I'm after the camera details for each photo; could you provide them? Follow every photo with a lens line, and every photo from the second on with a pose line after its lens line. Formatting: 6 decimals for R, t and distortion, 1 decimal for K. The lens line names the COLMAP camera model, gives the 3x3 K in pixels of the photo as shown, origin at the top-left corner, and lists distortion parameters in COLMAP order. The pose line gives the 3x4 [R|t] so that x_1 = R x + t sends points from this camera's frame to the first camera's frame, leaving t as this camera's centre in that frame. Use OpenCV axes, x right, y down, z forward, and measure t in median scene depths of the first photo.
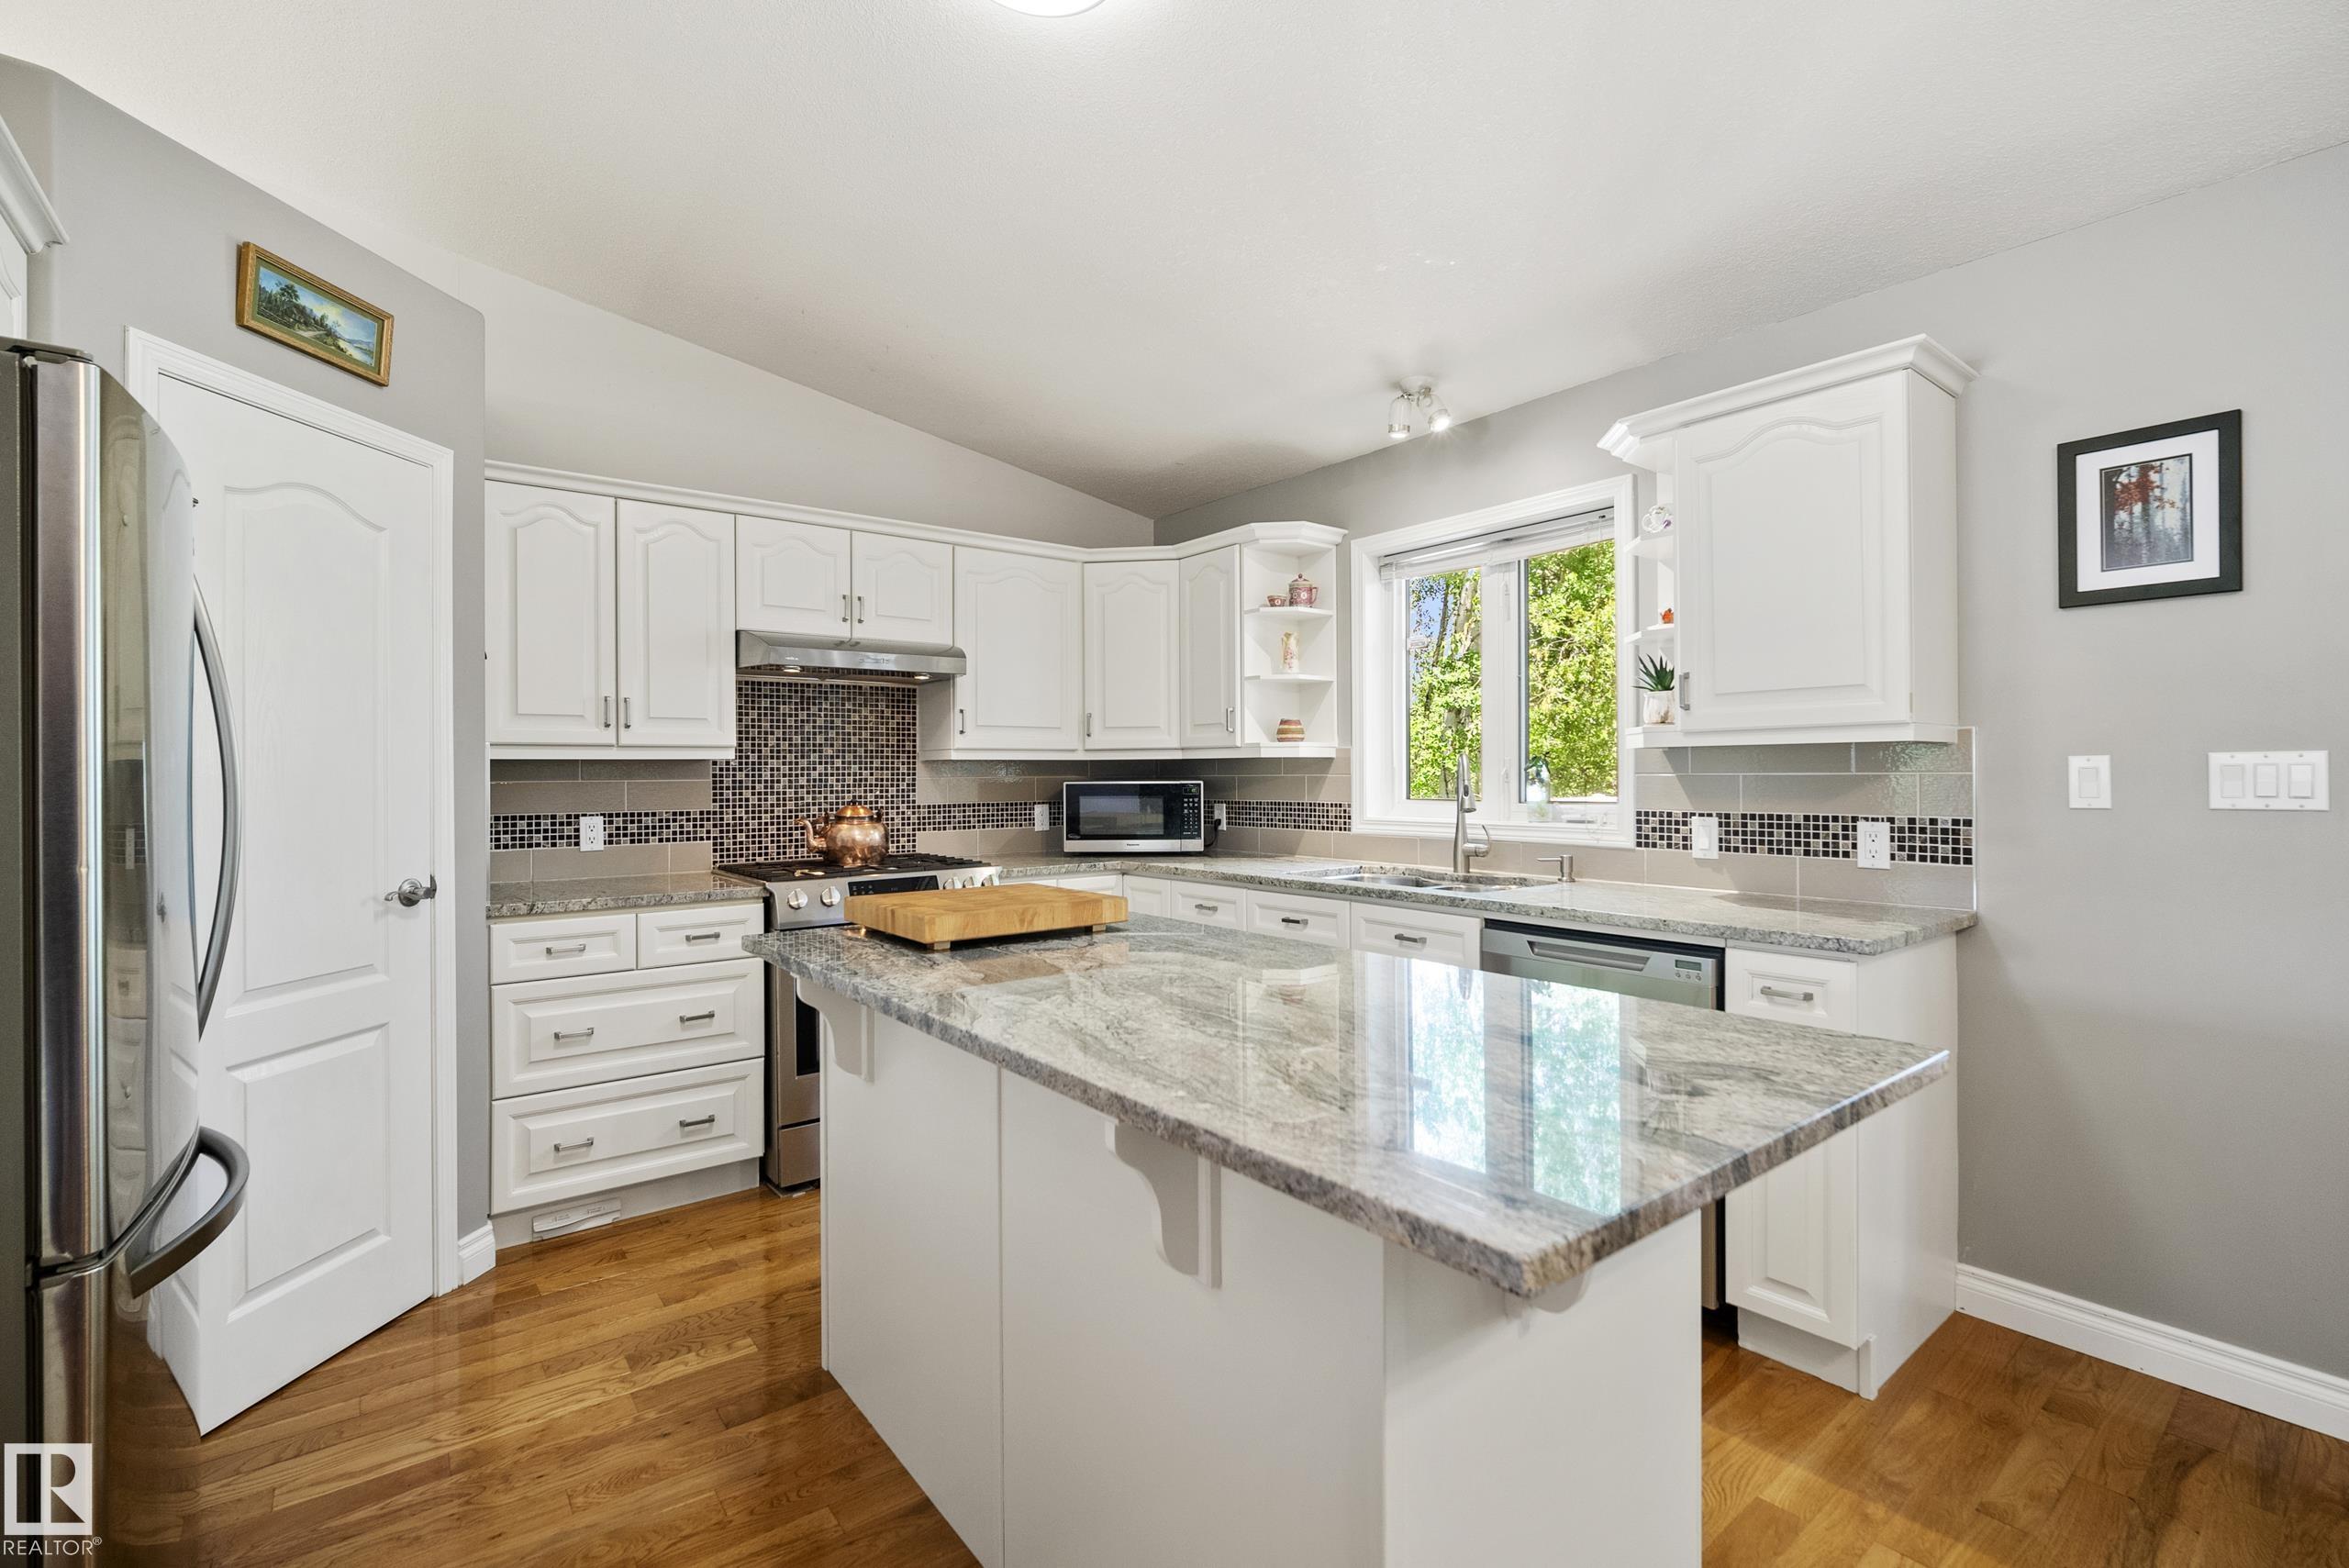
lens RADIAL K [[1047.5, 0, 1167.6], [0, 1047.5, 770.5], [0, 0, 1]] dist [-0.011770, 0.003149]
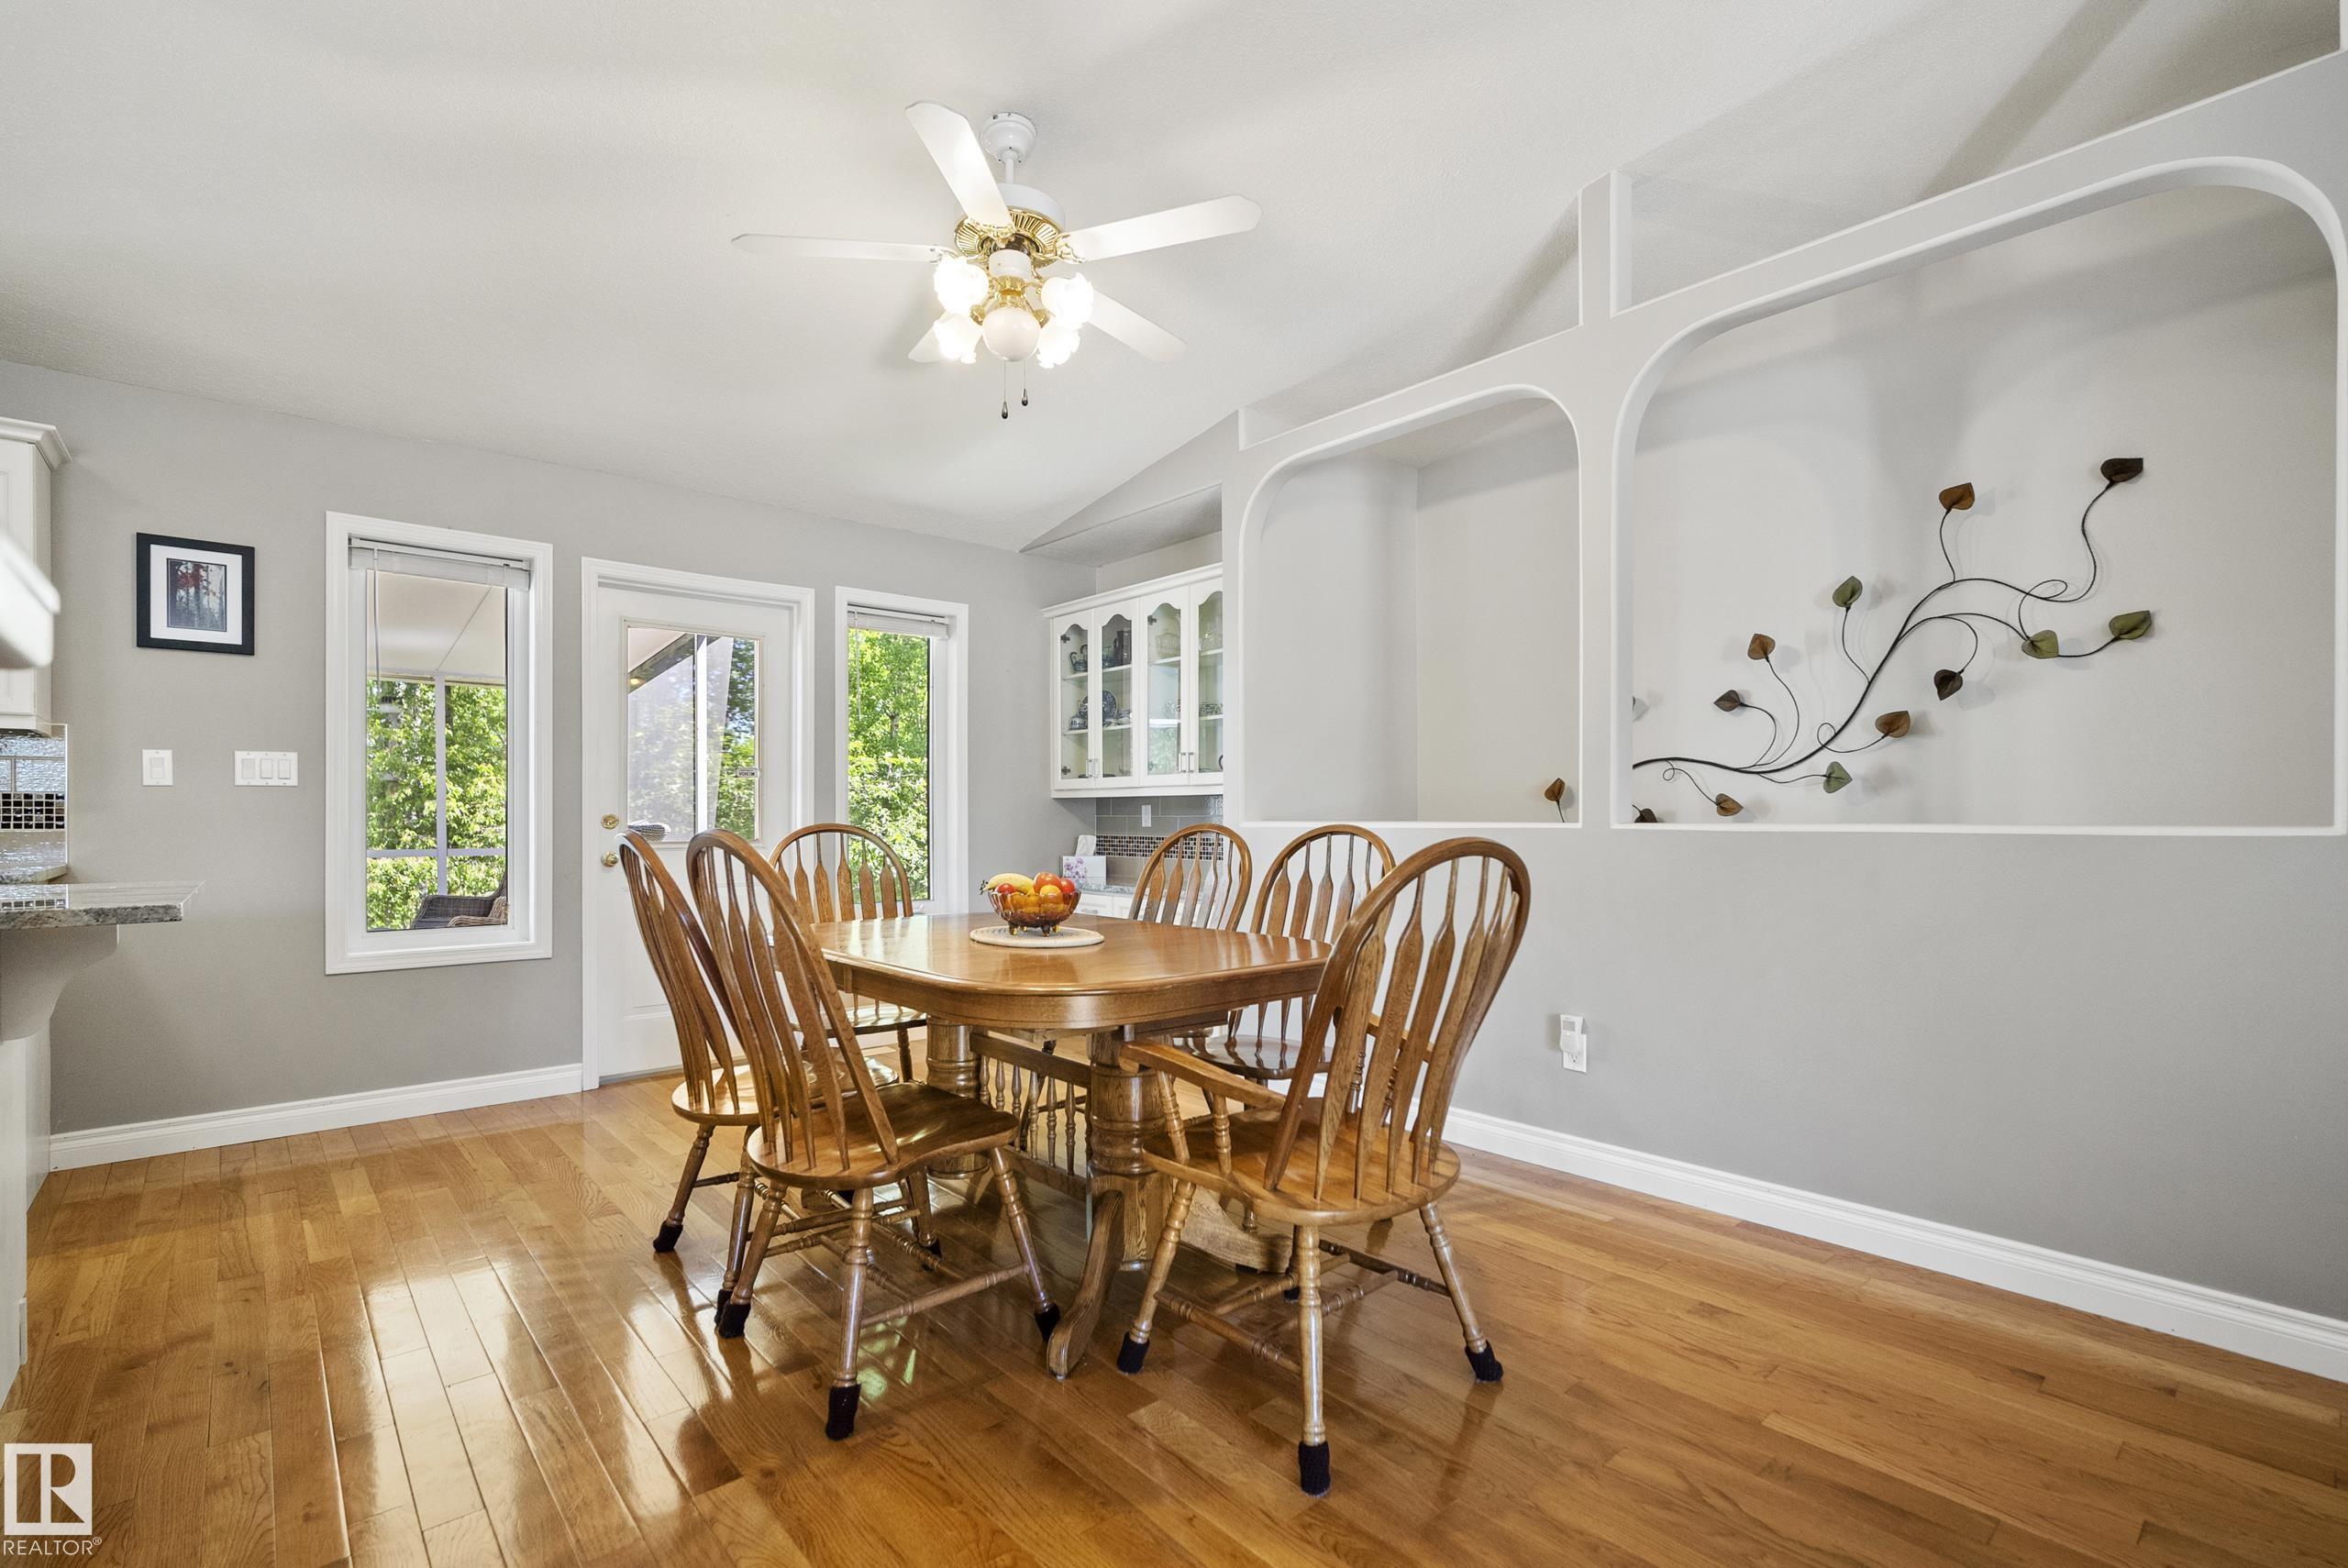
lens RADIAL K [[1047.0, 0, 1159.0], [0, 1047.0, 814.0], [0, 0, 1]] dist [-0.011770, 0.003149]
pose [[-0.051772, 0.005651, 0.998643, -0.496814], [-0.000899, 0.999983, -0.005705, 0.063449], [-0.998659, -0.001193, -0.051767, -0.259064]]
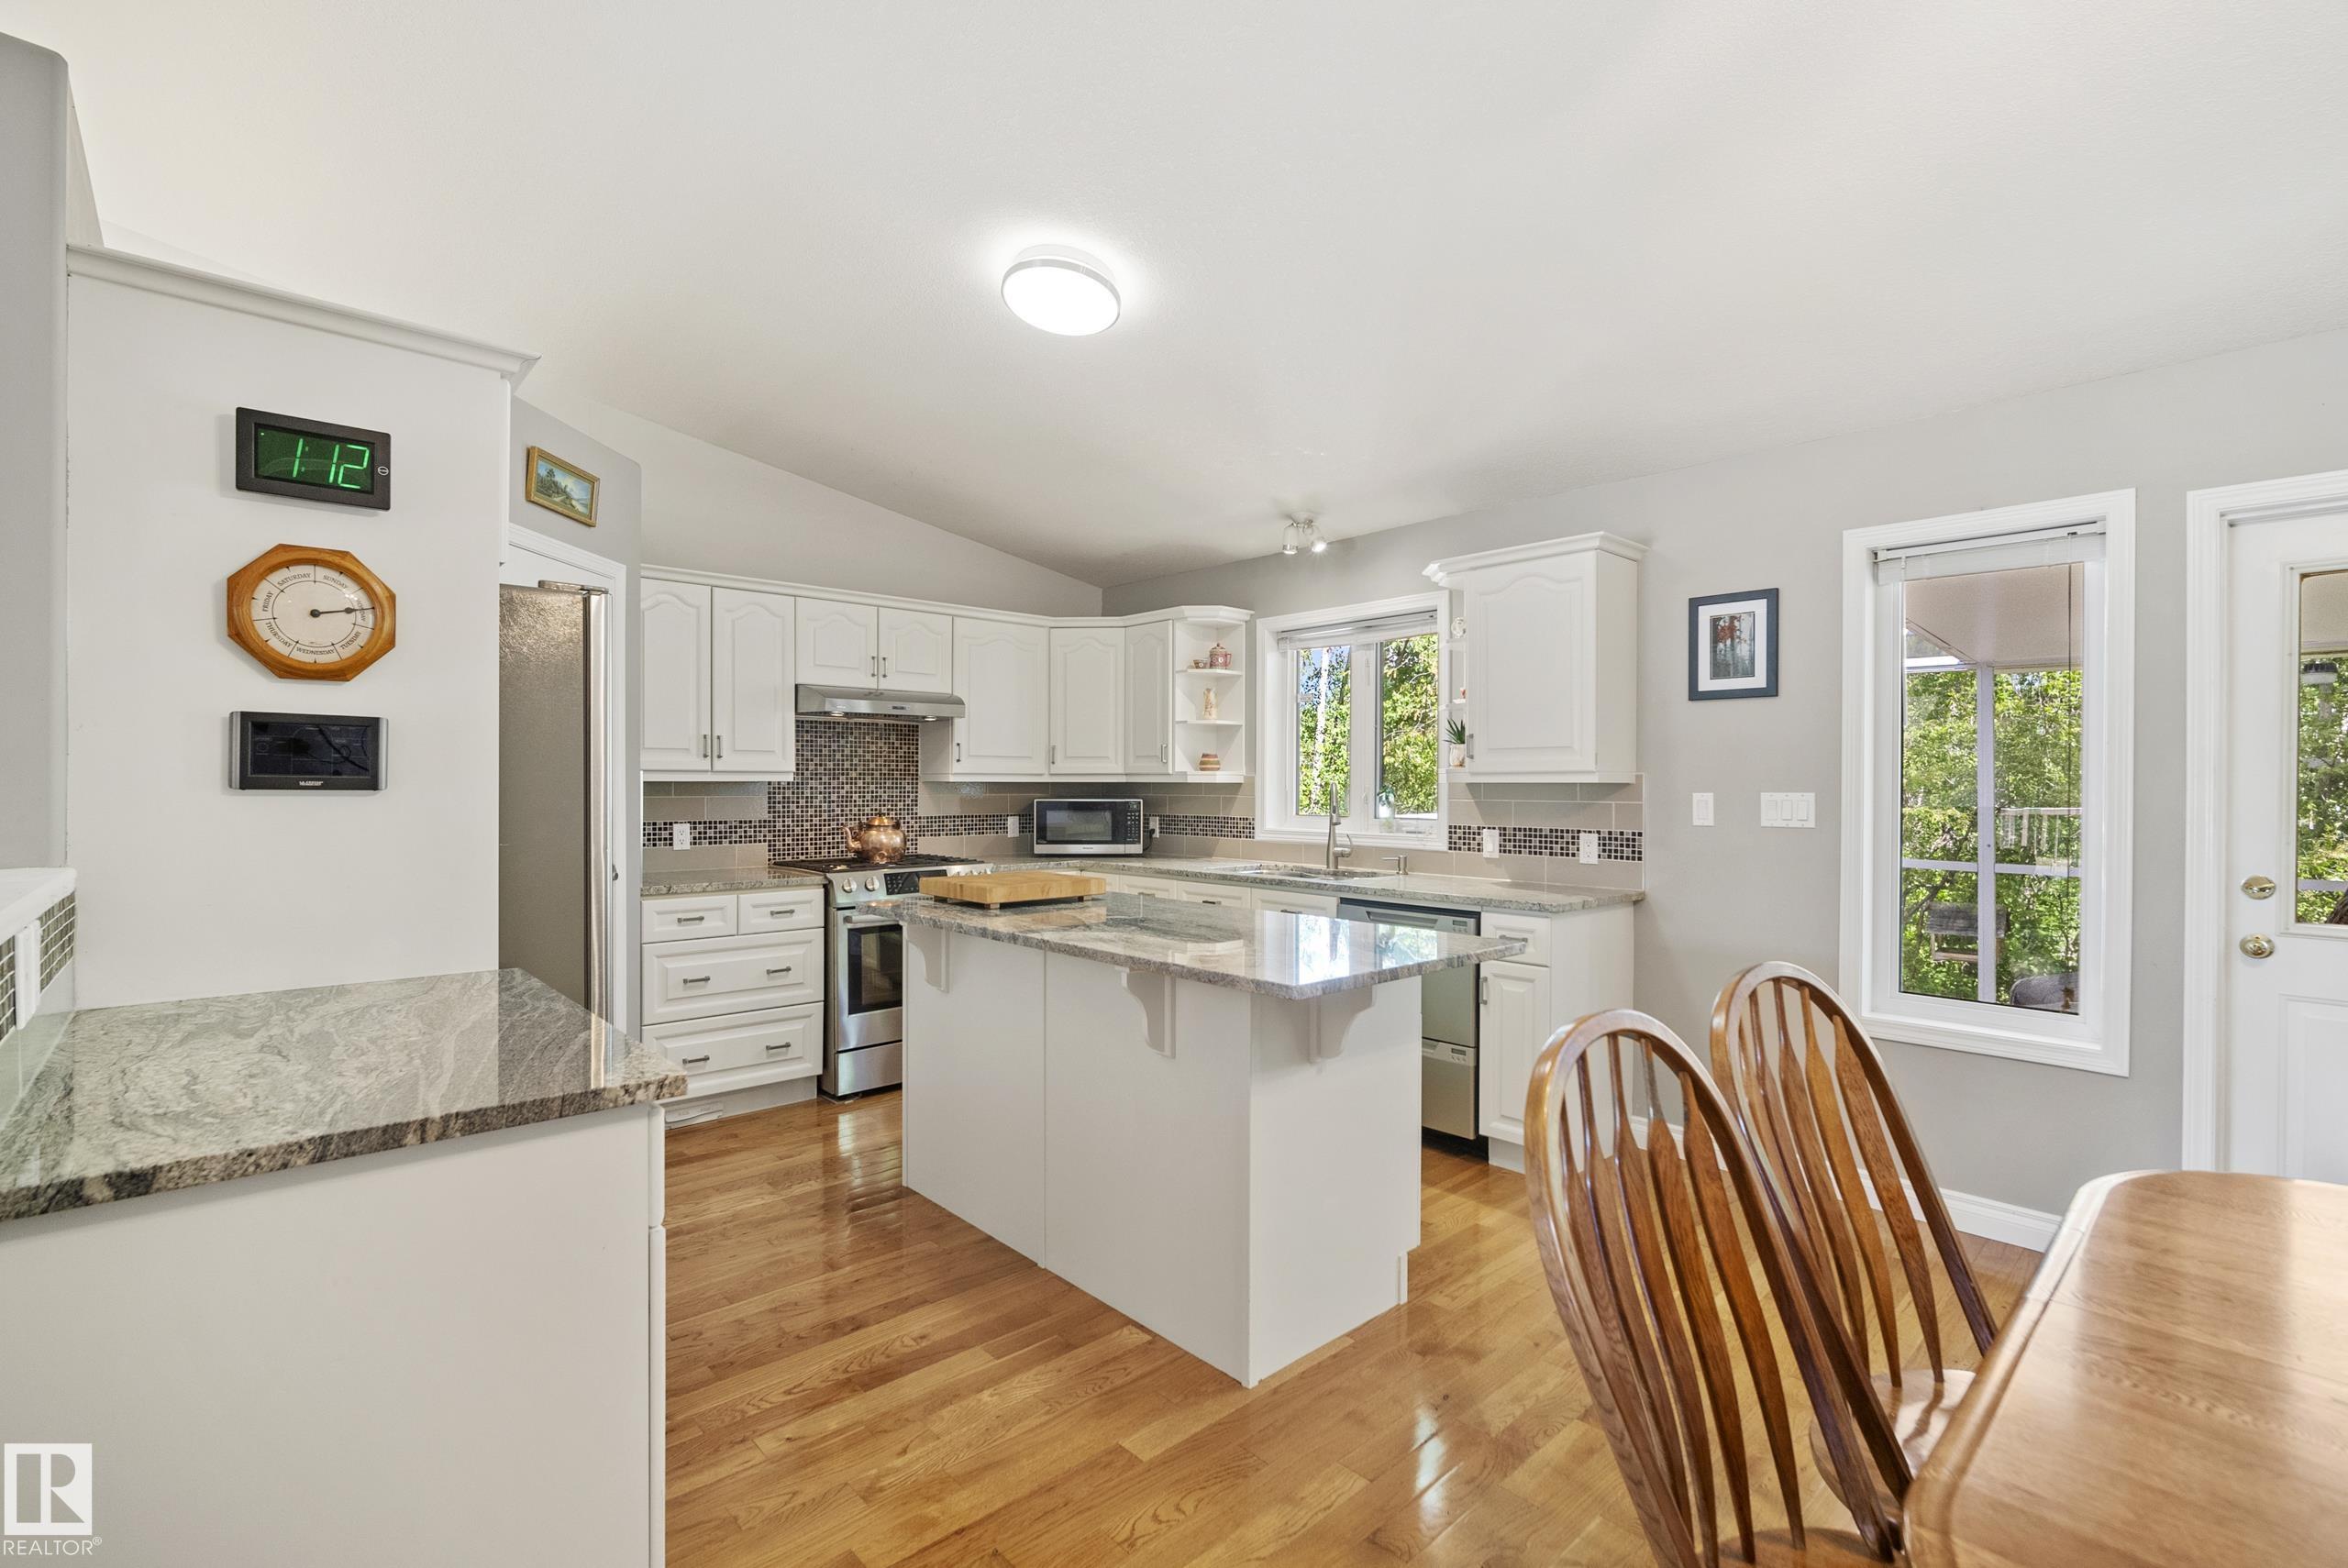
lens RADIAL K [[1047.0, 0, 1167.9], [0, 1047.0, 784.7], [0, 0, 1]] dist [-0.011770, 0.003149]
pose [[0.996832, 0.009690, 0.078948, -0.052014], [-0.010040, 0.999941, 0.004030, -0.019139], [-0.078904, -0.004810, 0.996871, -0.414568]]
